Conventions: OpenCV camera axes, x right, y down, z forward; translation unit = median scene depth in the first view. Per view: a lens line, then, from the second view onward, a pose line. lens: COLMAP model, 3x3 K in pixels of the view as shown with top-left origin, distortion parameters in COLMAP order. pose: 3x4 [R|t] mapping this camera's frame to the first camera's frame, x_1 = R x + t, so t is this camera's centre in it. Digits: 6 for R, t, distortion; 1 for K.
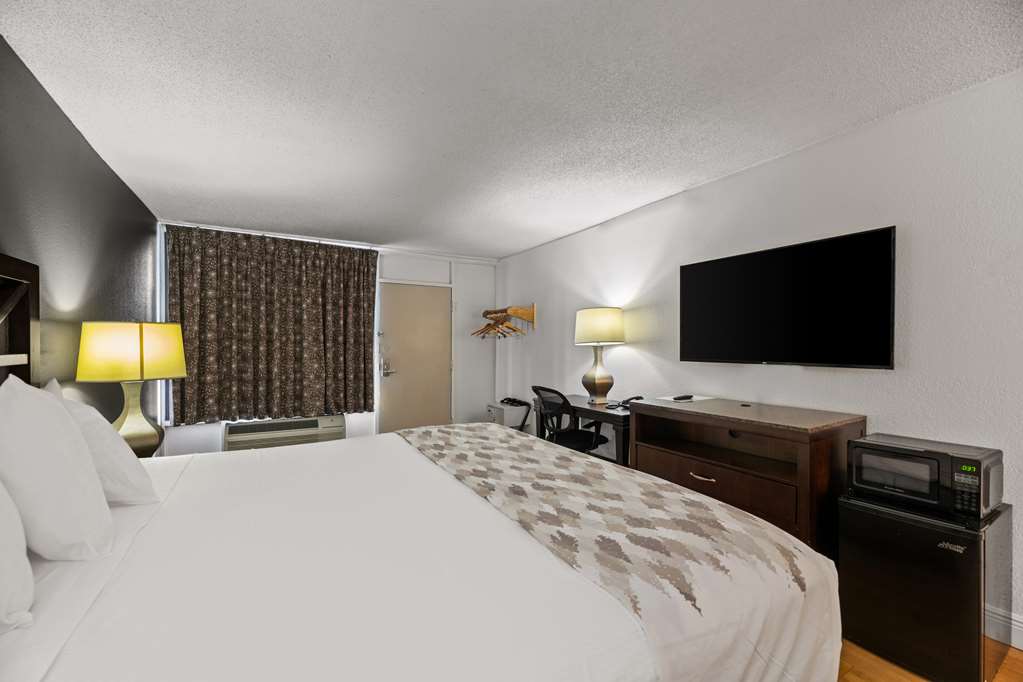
lens RADIAL K [[412.4, 0, 510.2], [0, 412.4, 348.5], [0, 0, 1]] dist [-0.006082, -0.002128]
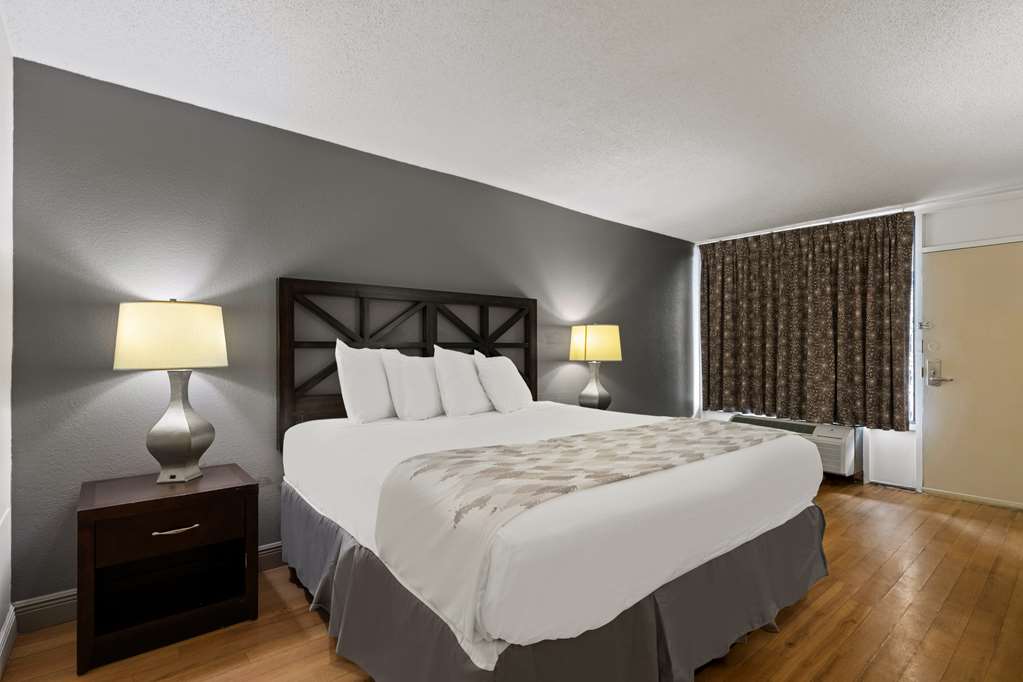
lens RADIAL K [[458.5, 0, 501.7], [0, 458.5, 338.0], [0, 0, 1]] dist [0.003668, 0.000126]
pose [[0.178876, -0.020543, -0.983657, 0.362566], [-0.010799, 0.999681, -0.022842, 0.013594], [0.983812, 0.014708, 0.178597, 0.153842]]
